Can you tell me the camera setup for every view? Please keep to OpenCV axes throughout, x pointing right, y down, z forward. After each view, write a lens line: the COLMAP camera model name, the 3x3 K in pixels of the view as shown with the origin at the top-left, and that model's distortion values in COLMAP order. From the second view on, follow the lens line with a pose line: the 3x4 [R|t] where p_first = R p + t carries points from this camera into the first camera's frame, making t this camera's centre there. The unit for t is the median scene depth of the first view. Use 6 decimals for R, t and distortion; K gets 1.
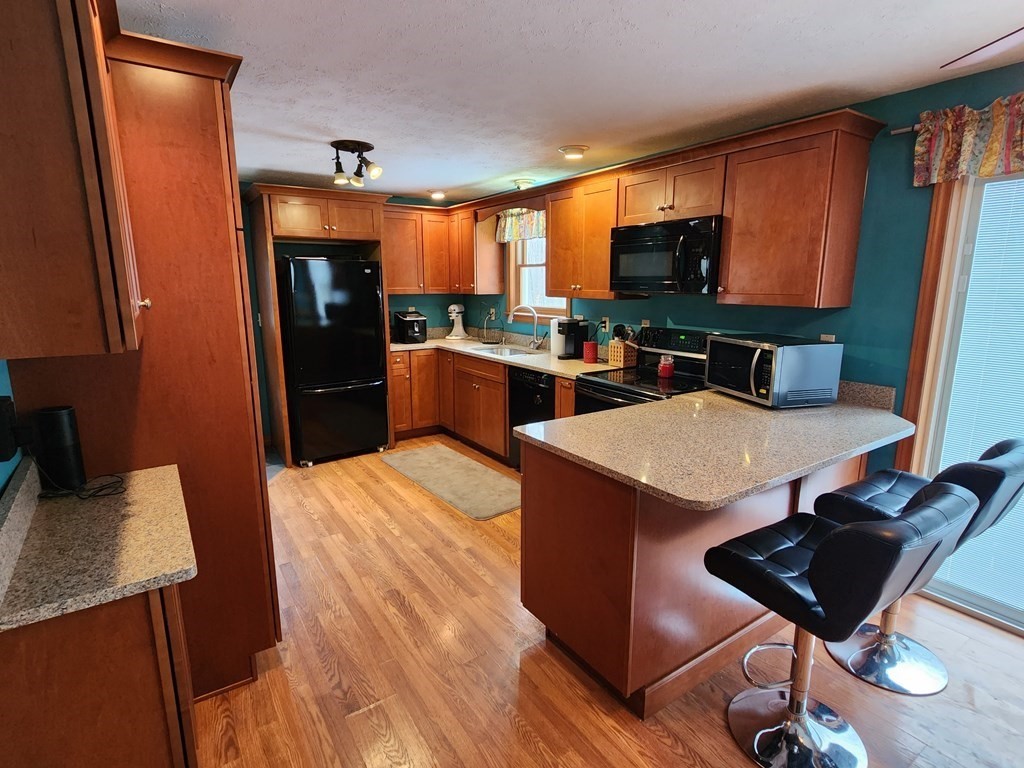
lens RADIAL K [[528.6, 0, 512.6], [0, 528.6, 384.7], [0, 0, 1]] dist [-0.001246, -0.000403]
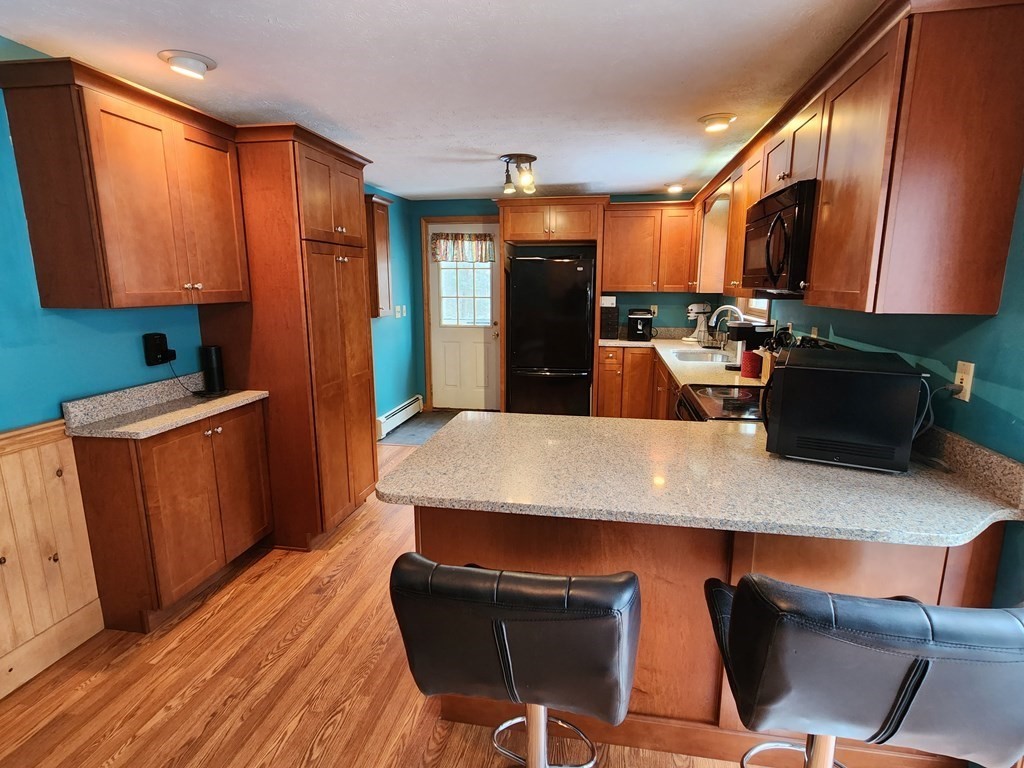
lens RADIAL K [[525.4, 0, 514.6], [0, 525.4, 383.6], [0, 0, 1]] dist [-0.000327, 0.000072]
pose [[0.717425, 0.132412, -0.683936, 0.369793], [-0.135003, 0.989584, 0.049974, -0.019001], [0.683429, 0.056481, 0.727829, 0.138625]]
